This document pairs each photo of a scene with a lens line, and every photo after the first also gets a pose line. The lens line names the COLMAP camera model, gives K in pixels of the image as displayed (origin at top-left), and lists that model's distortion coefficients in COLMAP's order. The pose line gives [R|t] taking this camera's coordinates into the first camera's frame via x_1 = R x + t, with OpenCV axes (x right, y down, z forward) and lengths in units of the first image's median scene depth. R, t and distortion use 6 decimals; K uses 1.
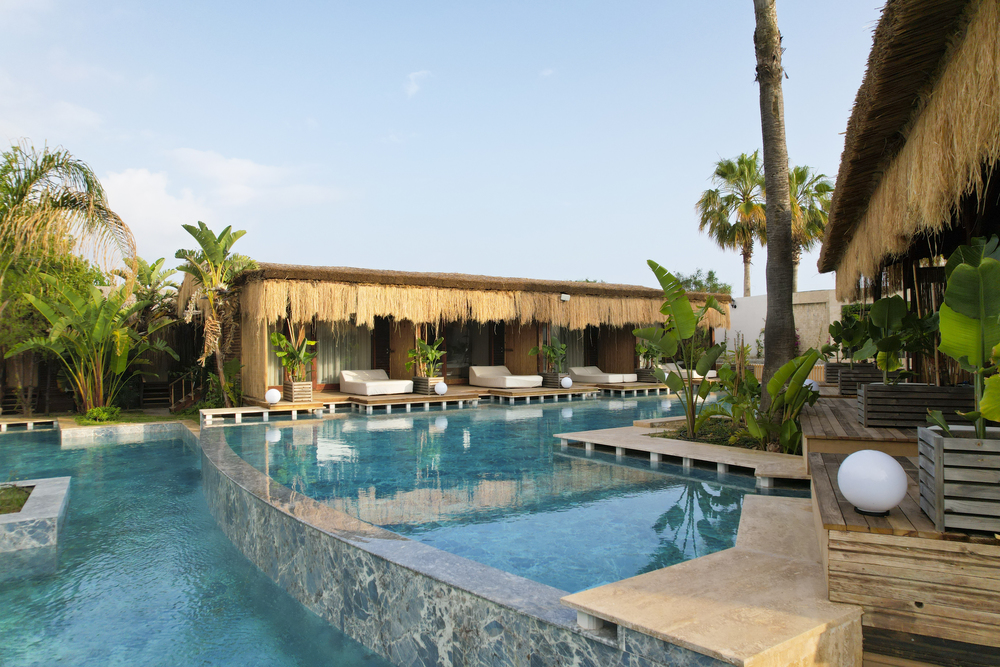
lens RADIAL K [[629.7, 0, 501.5], [0, 629.7, 345.3], [0, 0, 1]] dist [-0.083282, 0.067768]
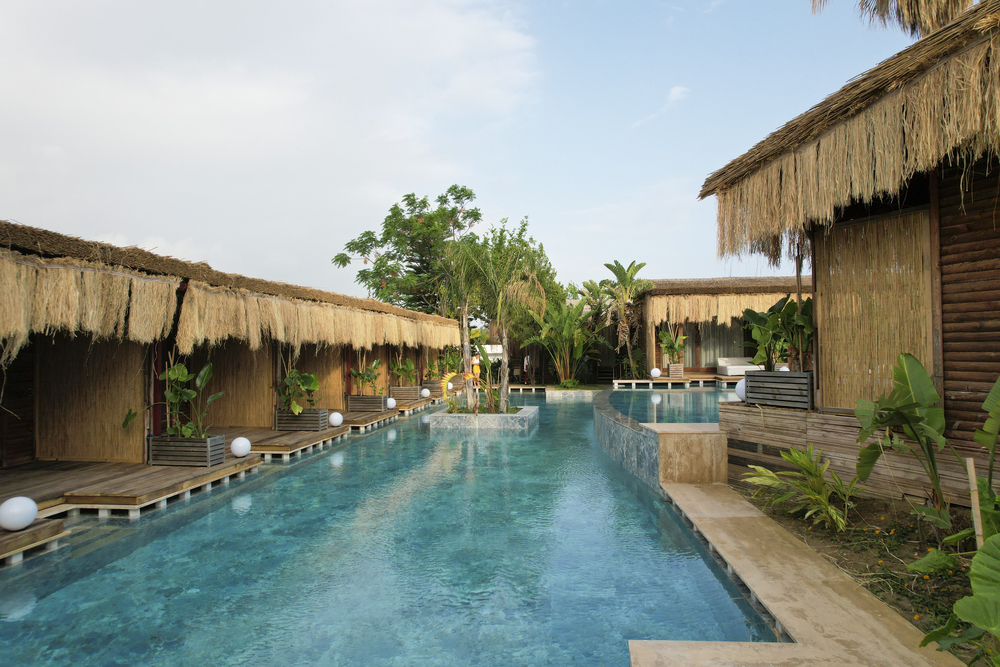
lens RADIAL K [[629.7, 0, 501.5], [0, 629.7, 345.3], [0, 0, 1]] dist [-0.083282, 0.067768]
pose [[0.745245, -0.003233, -0.666783, 0.343447], [0.010148, 0.999927, 0.006494, 0.000373], [0.666713, -0.011607, 0.745224, -0.361954]]
